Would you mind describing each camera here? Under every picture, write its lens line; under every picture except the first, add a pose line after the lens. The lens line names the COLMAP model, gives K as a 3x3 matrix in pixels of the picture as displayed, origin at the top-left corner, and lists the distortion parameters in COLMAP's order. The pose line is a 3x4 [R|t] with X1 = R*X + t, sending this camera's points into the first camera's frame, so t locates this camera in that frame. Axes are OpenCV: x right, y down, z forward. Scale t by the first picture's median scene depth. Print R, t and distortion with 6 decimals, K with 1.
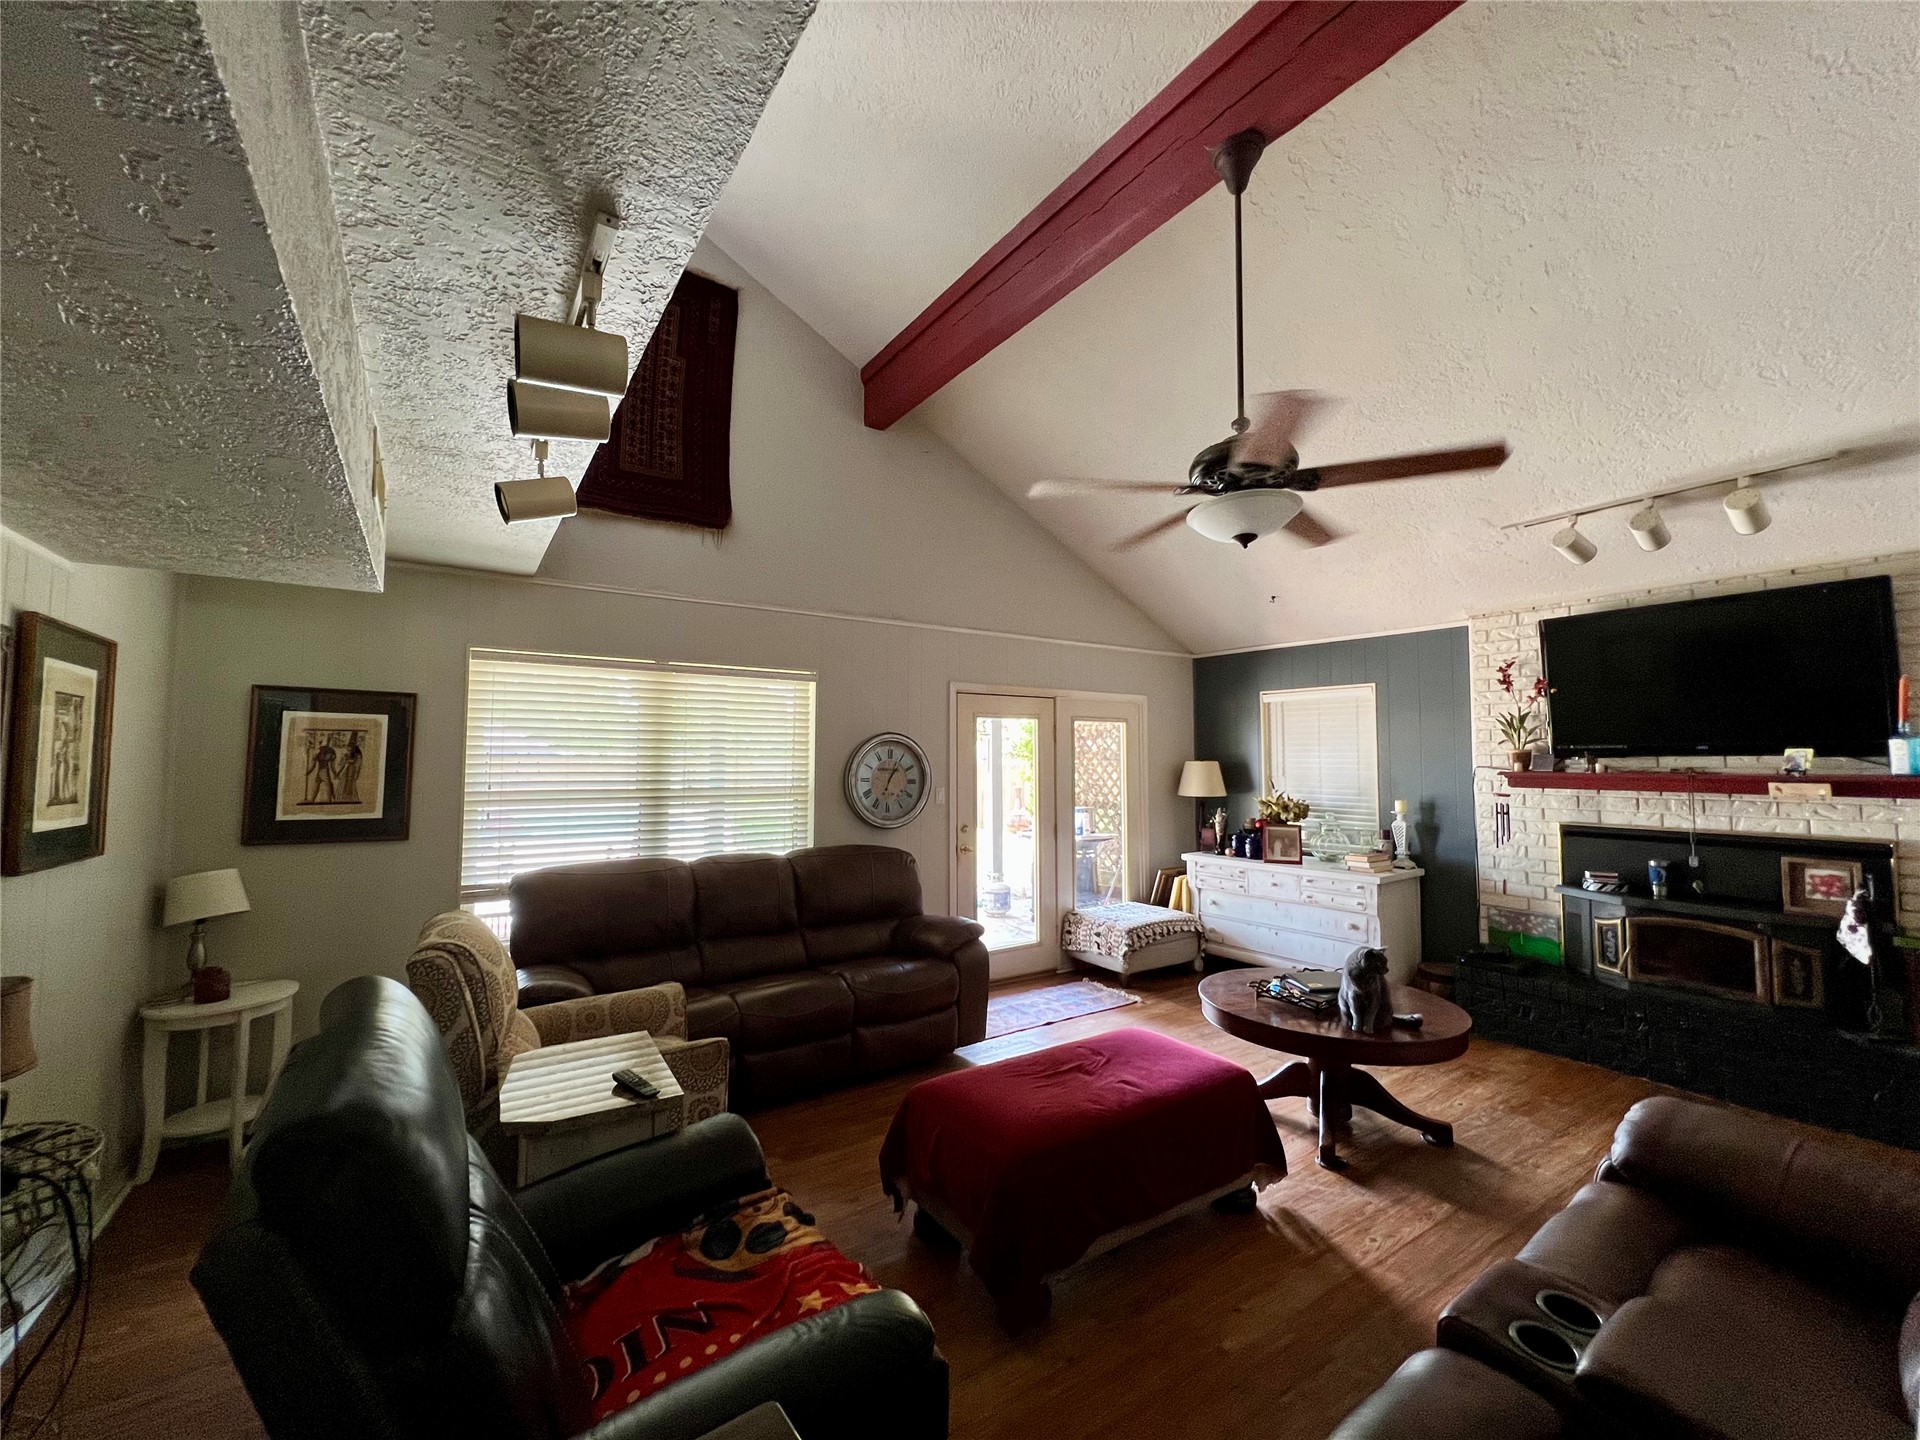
lens RADIAL K [[772.1, 0, 954.0], [0, 772.1, 717.1], [0, 0, 1]] dist [-0.002561, 0.000857]
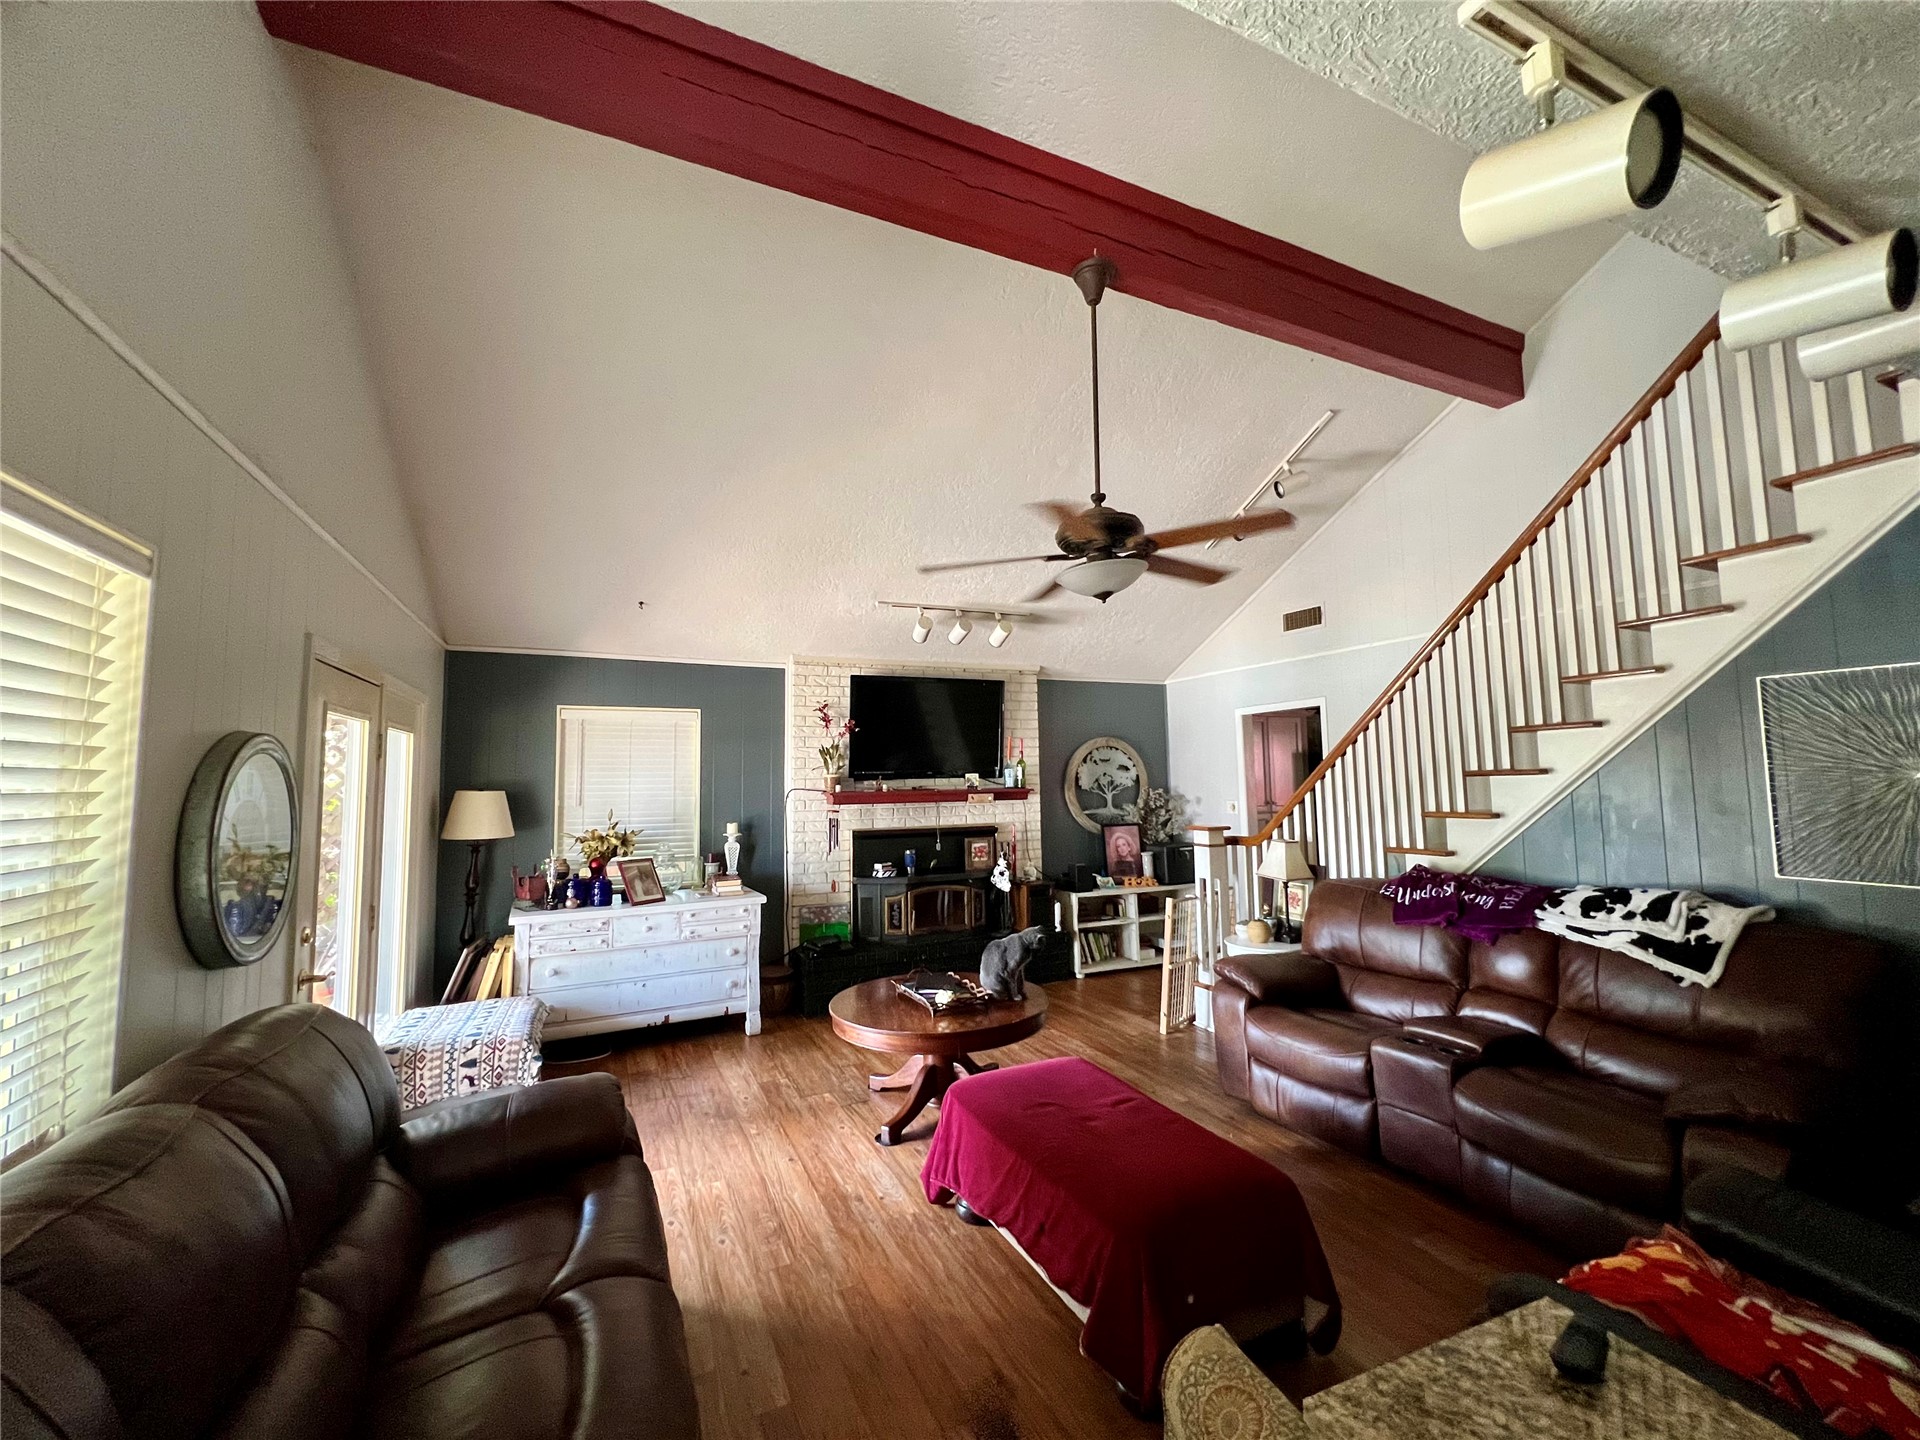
lens RADIAL K [[772.1, 0, 951.7], [0, 772.1, 715.0], [0, 0, 1]] dist [-0.002561, 0.000857]
pose [[0.158958, 0.076602, 0.984309, -0.480565], [-0.038495, 0.996708, -0.071350, 0.027684], [-0.986535, -0.026549, 0.161383, 0.608682]]
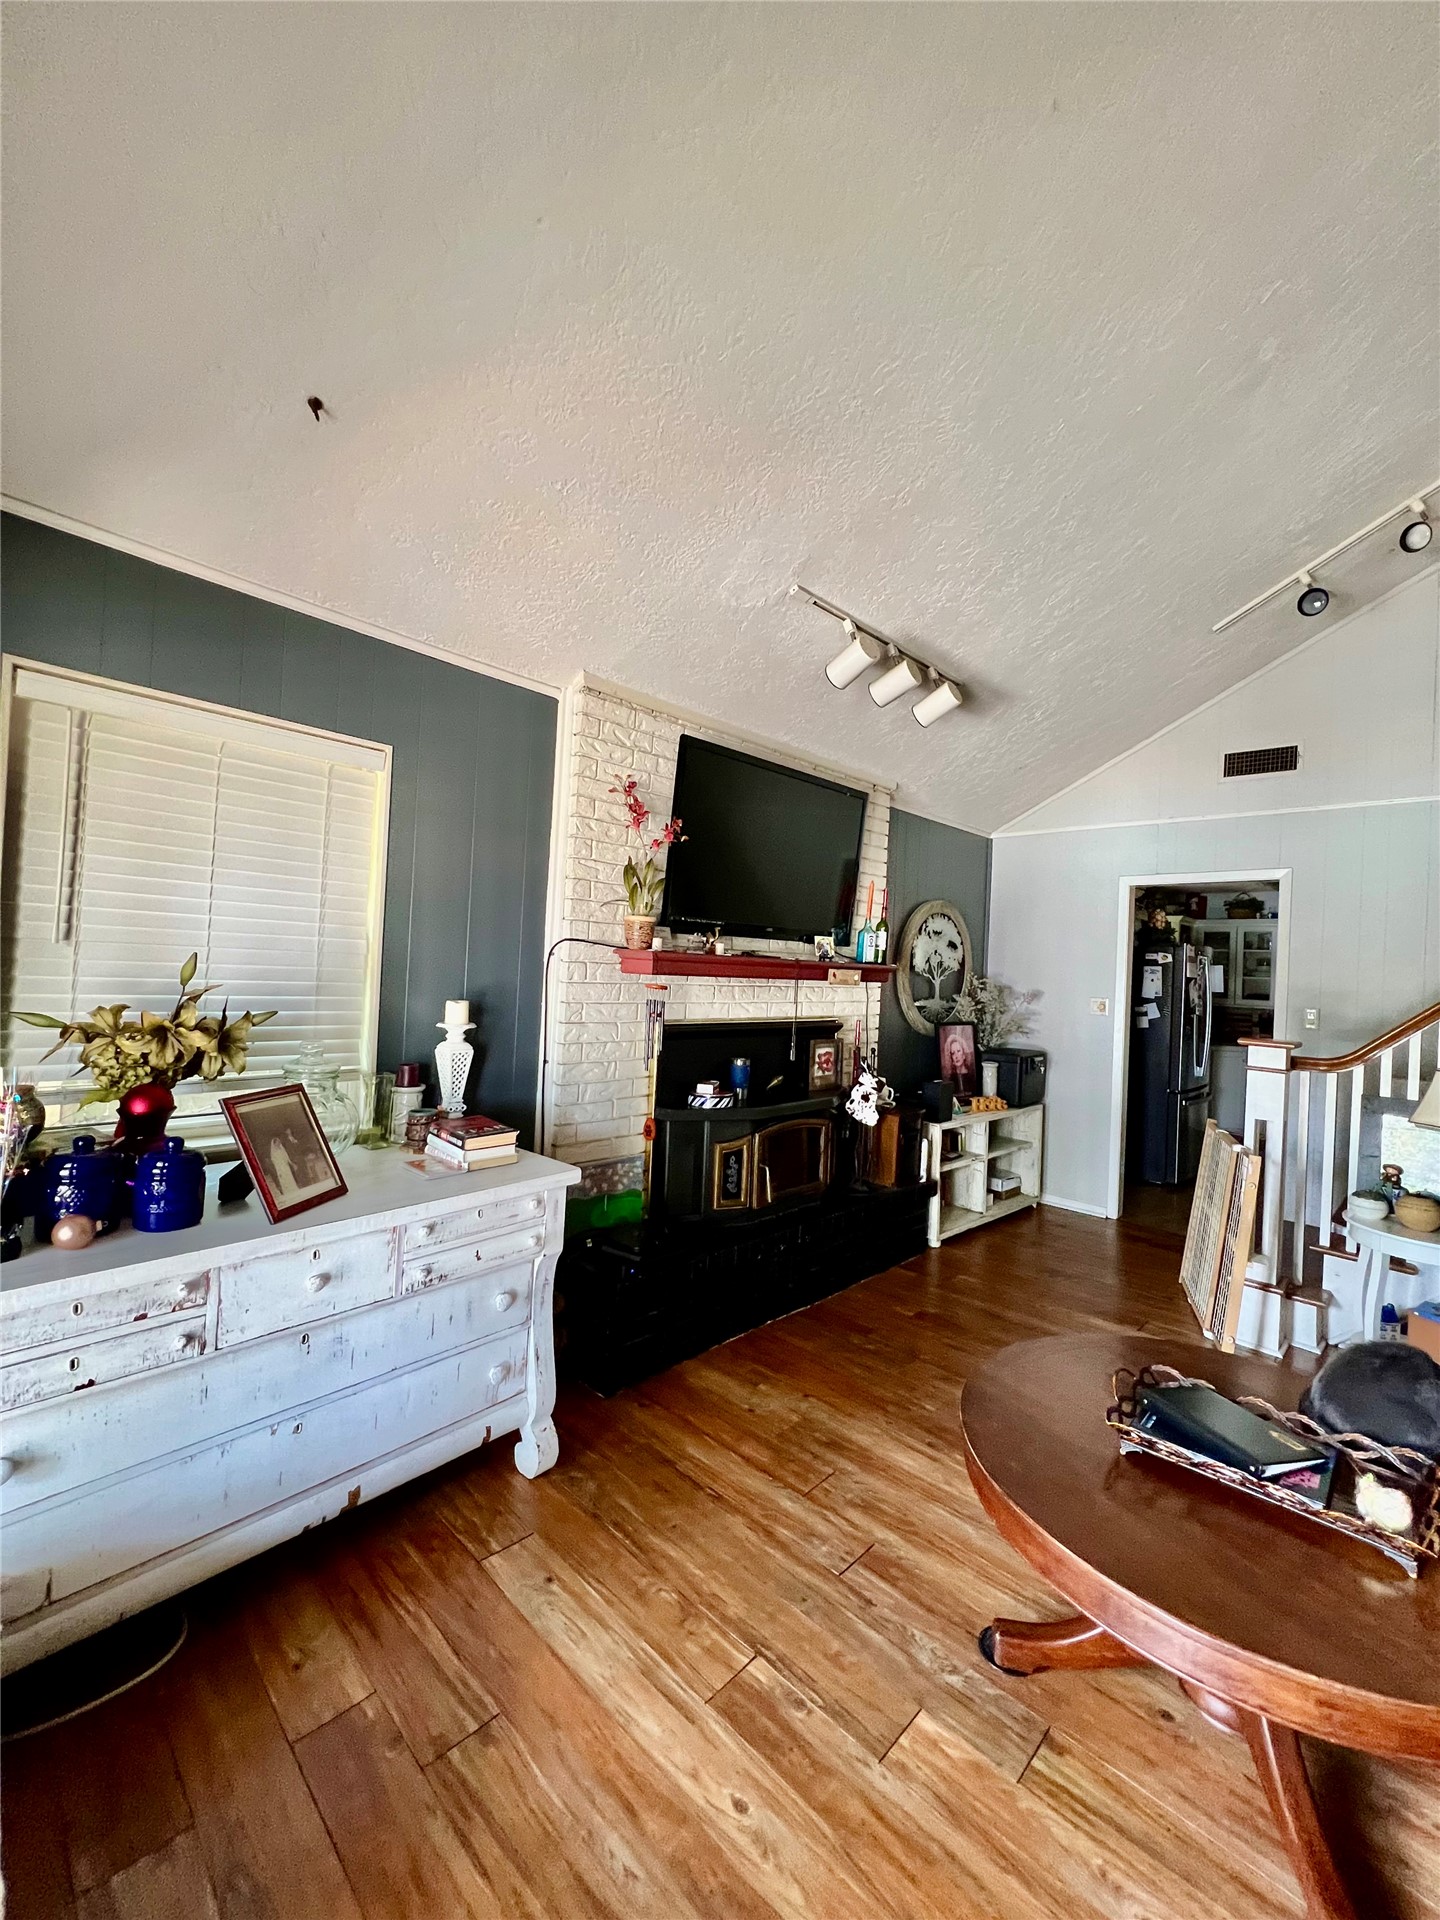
lens RADIAL K [[772.1, 0, 722.9], [0, 772.1, 952.3], [0, 0, 1]] dist [-0.002561, 0.000857]
pose [[-0.204329, 0.003718, 0.978895, 0.070845], [-0.102586, 0.994405, -0.025190, 0.081699], [-0.973512, -0.105568, -0.202804, 1.062856]]
